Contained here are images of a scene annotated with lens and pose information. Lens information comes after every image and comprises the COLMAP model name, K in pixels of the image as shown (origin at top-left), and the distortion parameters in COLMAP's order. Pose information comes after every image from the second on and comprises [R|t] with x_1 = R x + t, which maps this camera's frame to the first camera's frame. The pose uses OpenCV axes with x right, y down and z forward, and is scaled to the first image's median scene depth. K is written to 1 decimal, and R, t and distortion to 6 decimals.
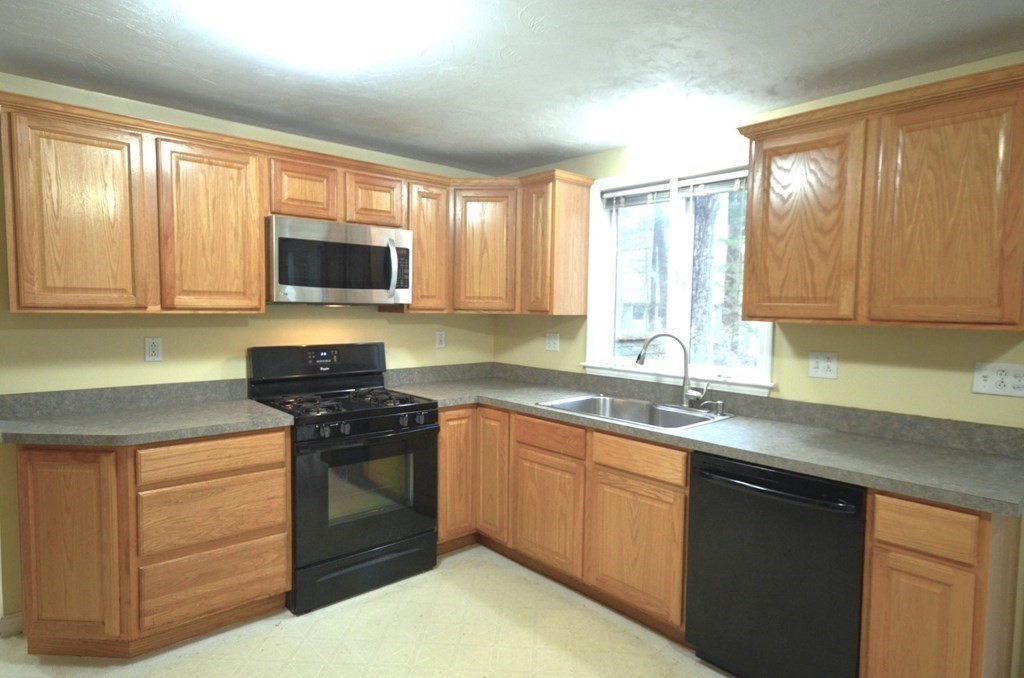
lens RADIAL K [[576.3, 0, 512.0], [0, 576.3, 339.0], [0, 0, 1]] dist [0.003376, 0.000912]
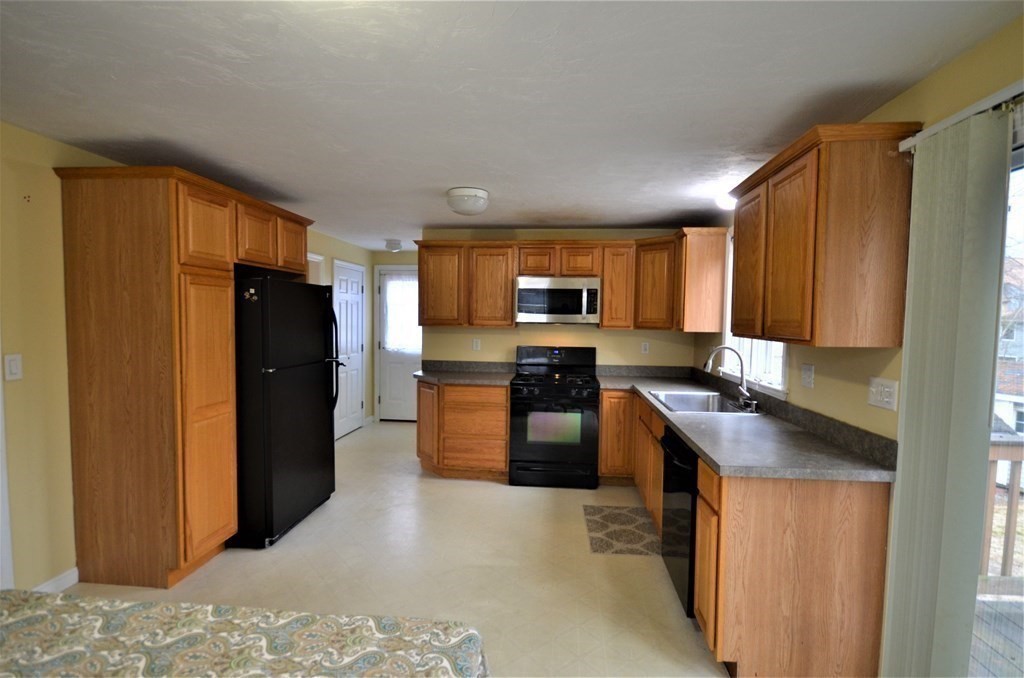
lens RADIAL K [[472.2, 0, 511.5], [0, 472.2, 344.8], [0, 0, 1]] dist [0.000053, 0.000043]
pose [[0.691485, 0.035599, -0.721513, 0.632610], [-0.046608, 0.998903, 0.004617, 0.004115], [0.720886, 0.030435, 0.692385, -0.085291]]
